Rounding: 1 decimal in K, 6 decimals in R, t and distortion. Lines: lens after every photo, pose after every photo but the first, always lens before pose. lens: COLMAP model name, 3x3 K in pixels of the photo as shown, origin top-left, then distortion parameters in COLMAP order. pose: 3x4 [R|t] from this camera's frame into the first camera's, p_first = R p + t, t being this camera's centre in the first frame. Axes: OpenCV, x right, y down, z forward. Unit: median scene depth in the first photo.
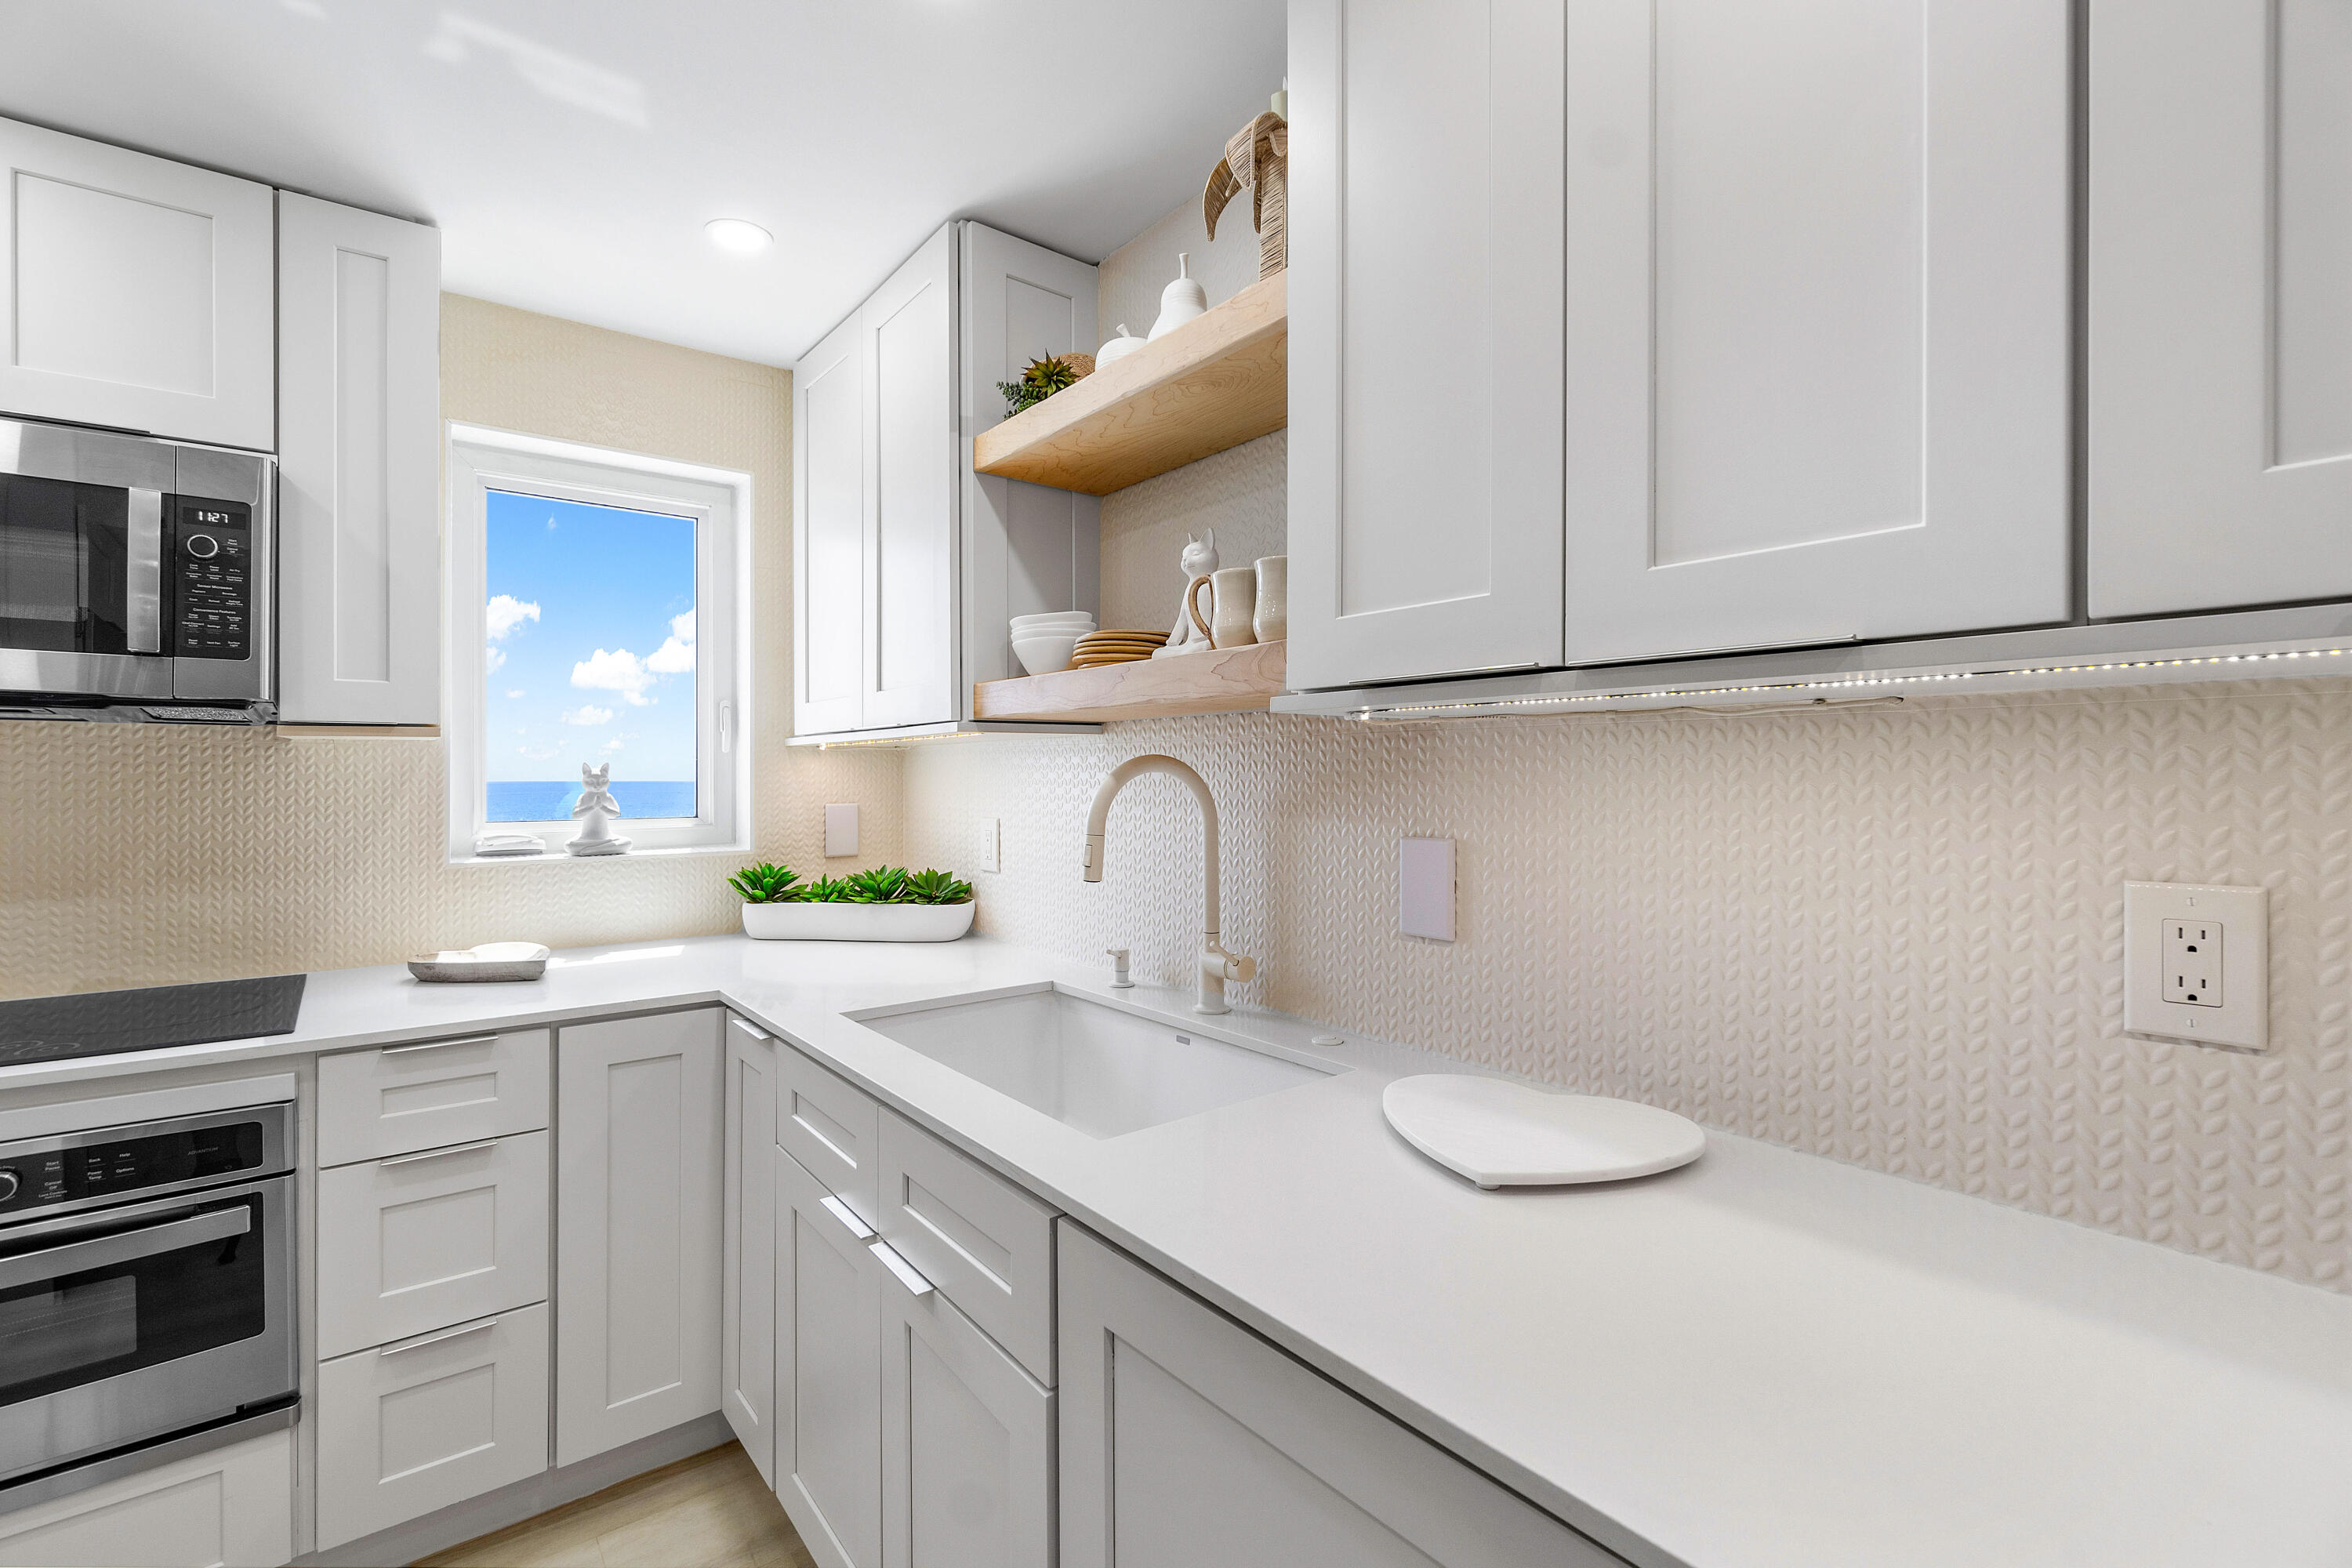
lens RADIAL K [[1050.1, 0, 1167.7], [0, 1050.1, 774.0], [0, 0, 1]] dist [-0.011484, -0.000386]
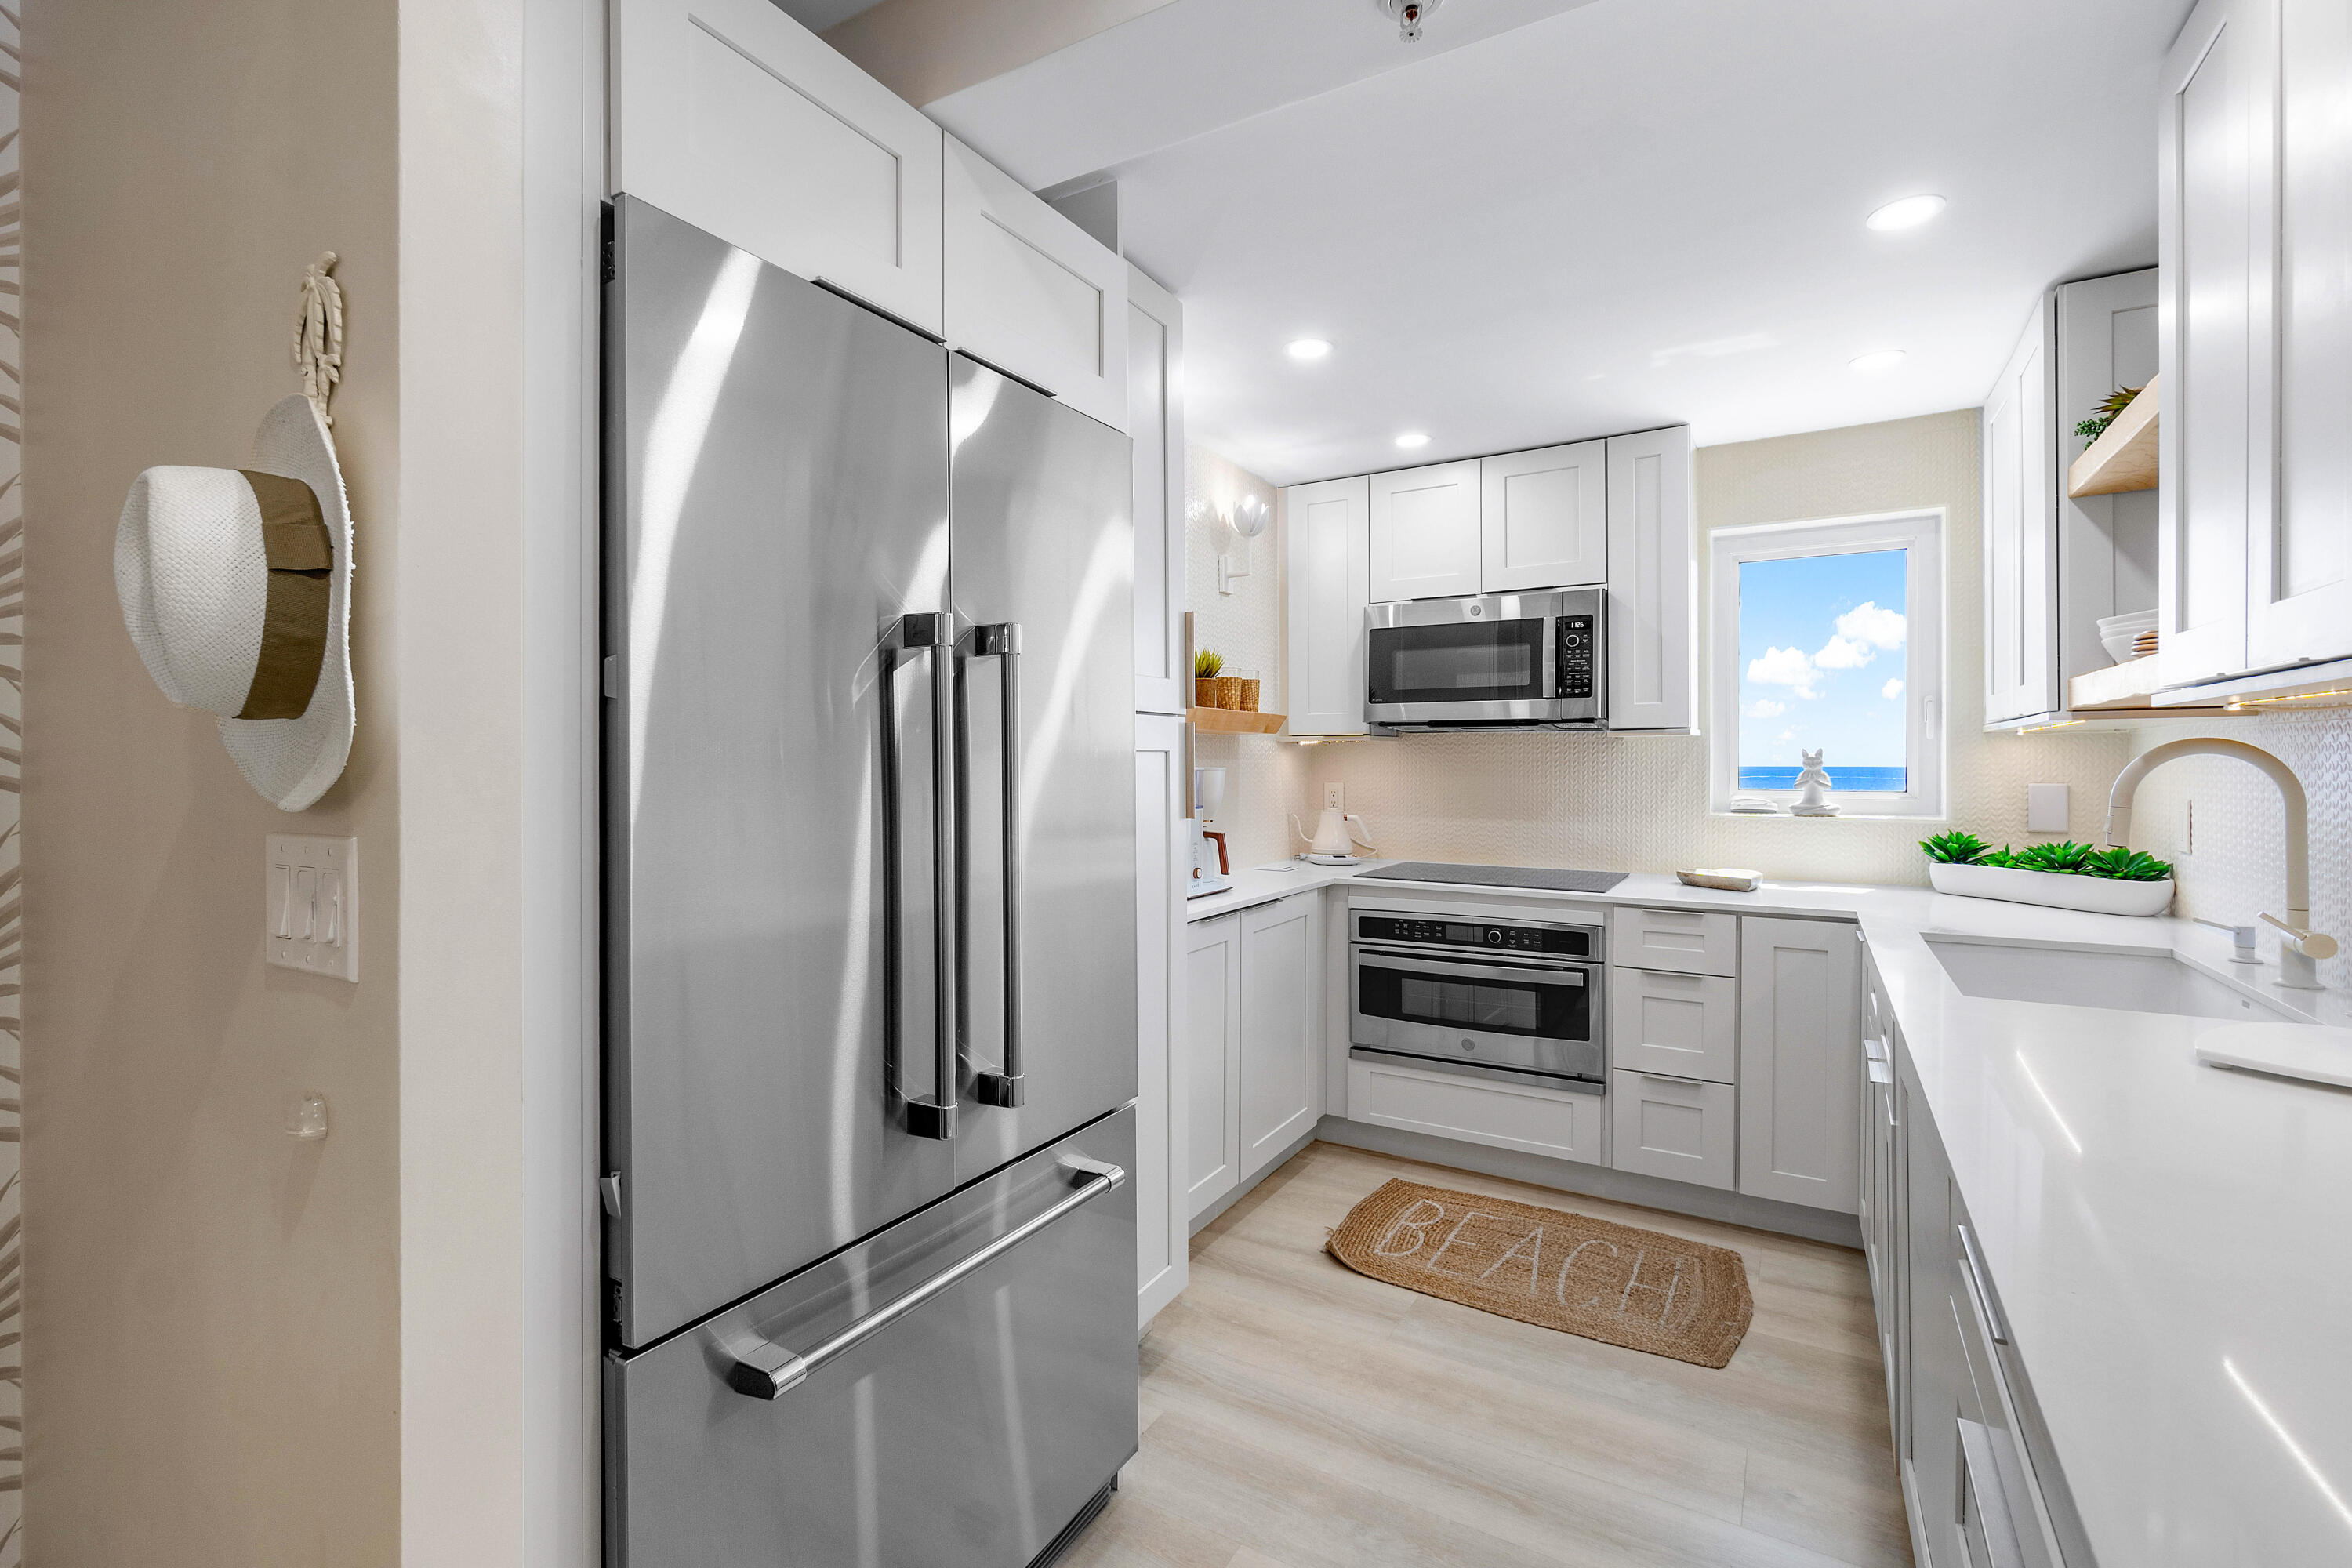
lens RADIAL K [[1008.7, 0, 1209.0], [0, 1008.7, 765.4], [0, 0, 1]] dist [0.000924, 0.000429]
pose [[0.392929, 0.005717, -0.919551, 0.466544], [0.000839, 0.999978, 0.006575, 0.002337], [0.919569, -0.003355, 0.392915, -0.320351]]
